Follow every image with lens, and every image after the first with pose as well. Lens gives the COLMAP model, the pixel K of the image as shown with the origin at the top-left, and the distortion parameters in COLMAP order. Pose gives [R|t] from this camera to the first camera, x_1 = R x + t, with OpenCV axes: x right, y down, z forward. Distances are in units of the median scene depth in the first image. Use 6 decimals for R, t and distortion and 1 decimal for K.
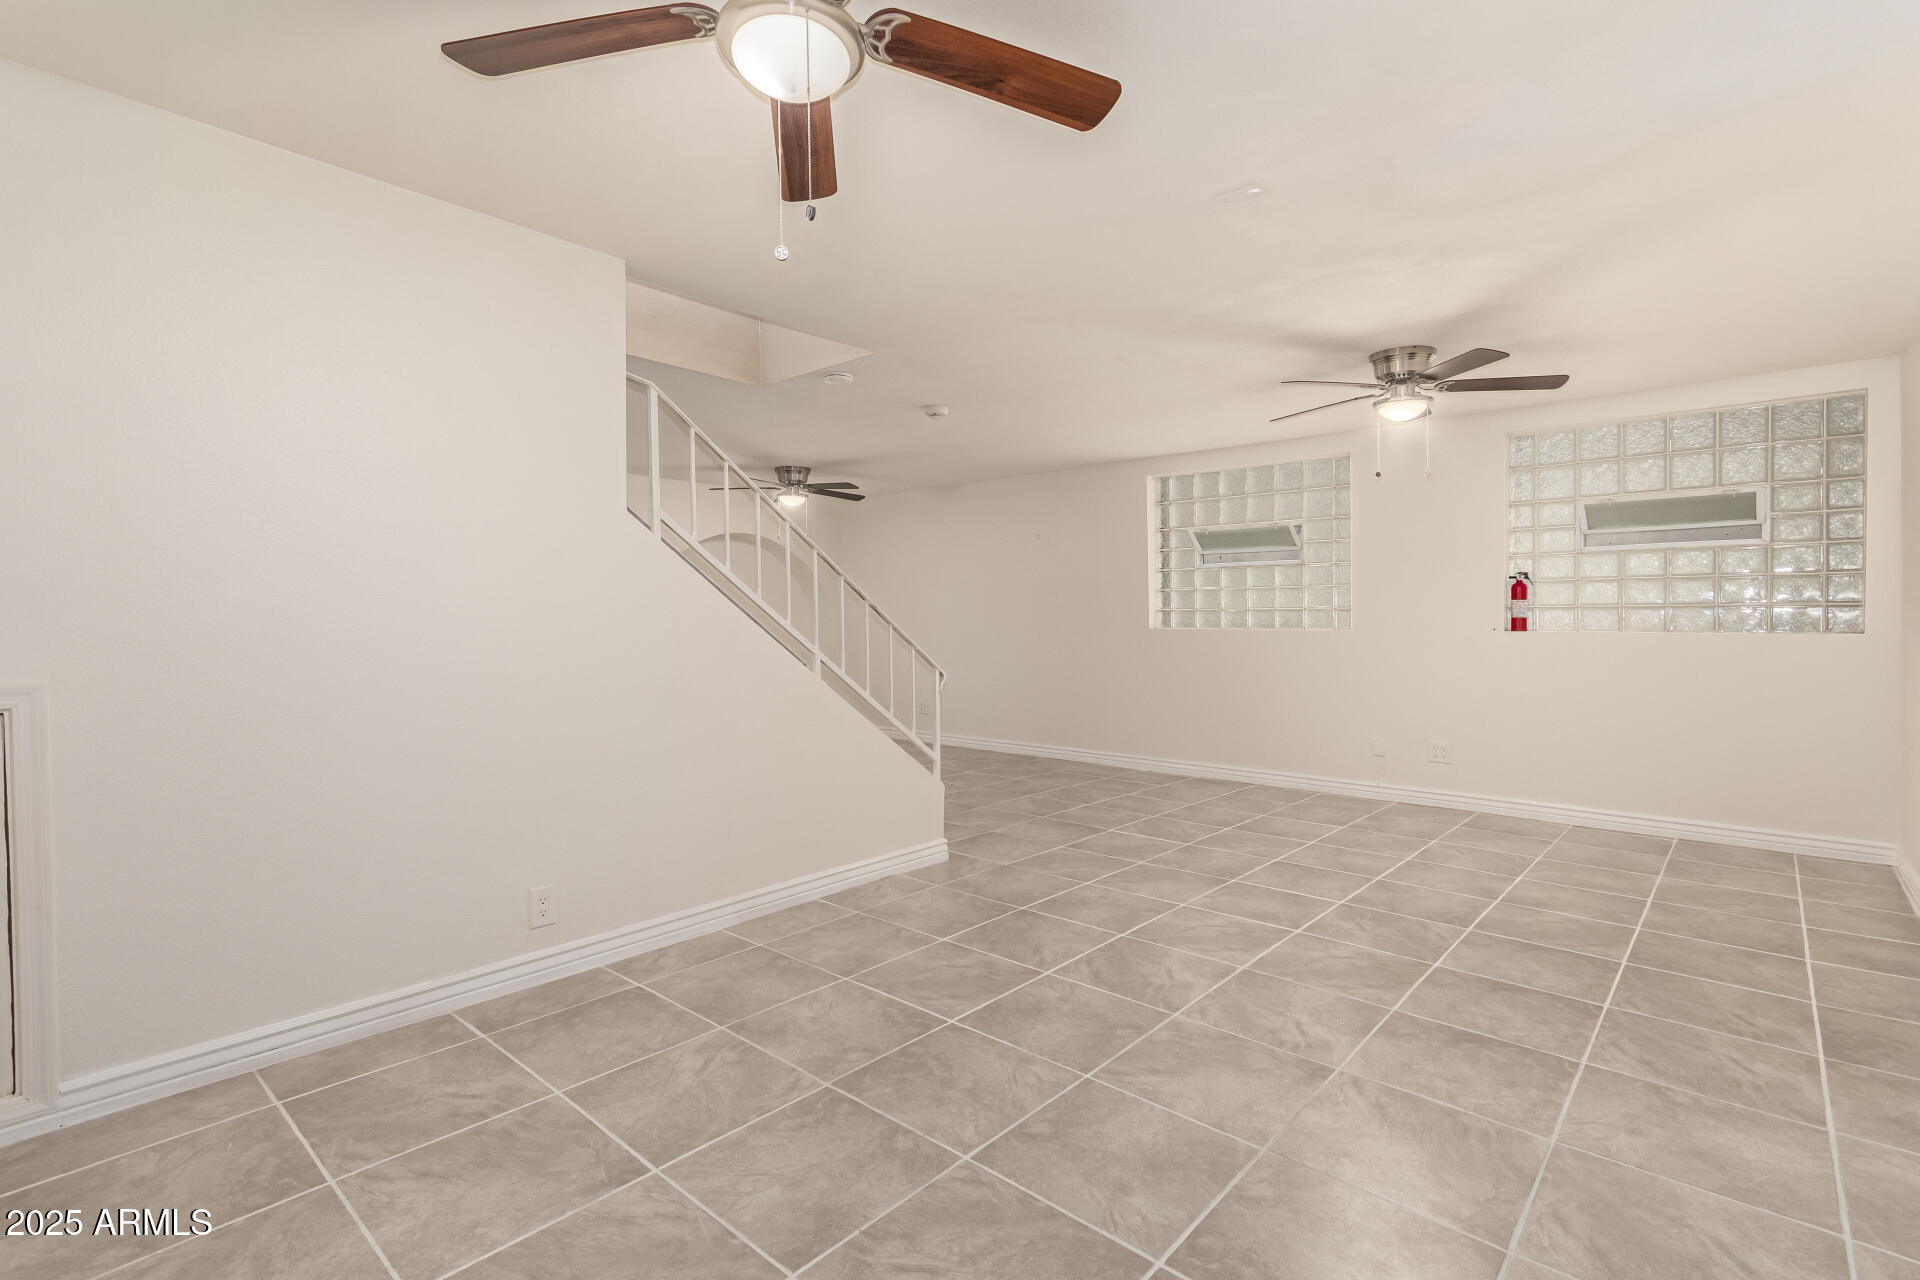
lens RADIAL K [[893.1, 0, 958.8], [0, 893.1, 641.4], [0, 0, 1]] dist [-0.001662, 0.002493]
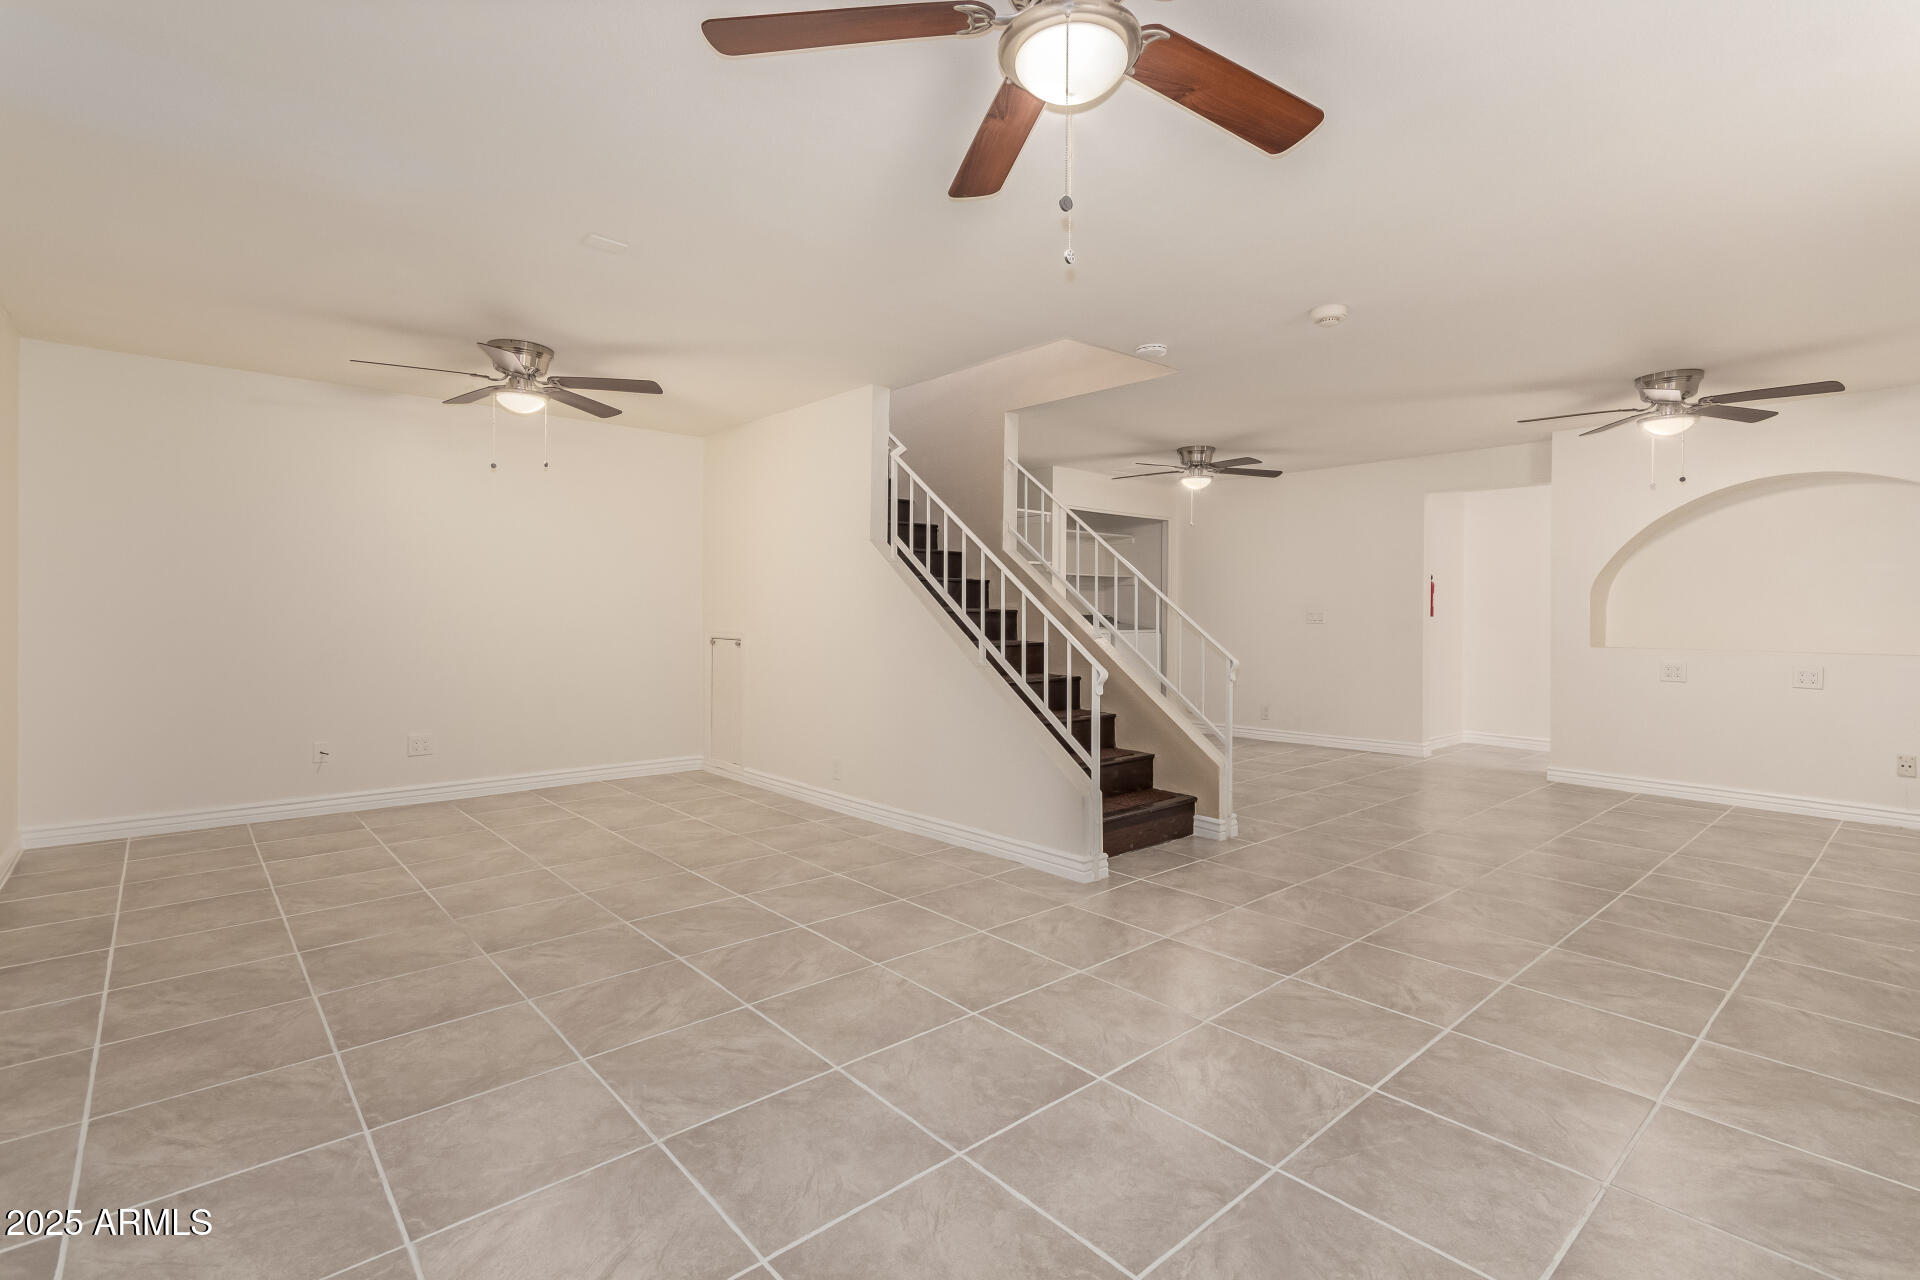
lens RADIAL K [[893.1, 0, 957.6], [0, 893.1, 625.0], [0, 0, 1]] dist [-0.001662, 0.002493]
pose [[-0.113512, 0.016799, -0.993395, 1.291805], [-0.029970, 0.999344, 0.020324, -0.033461], [0.993084, 0.032079, -0.112934, 1.441141]]
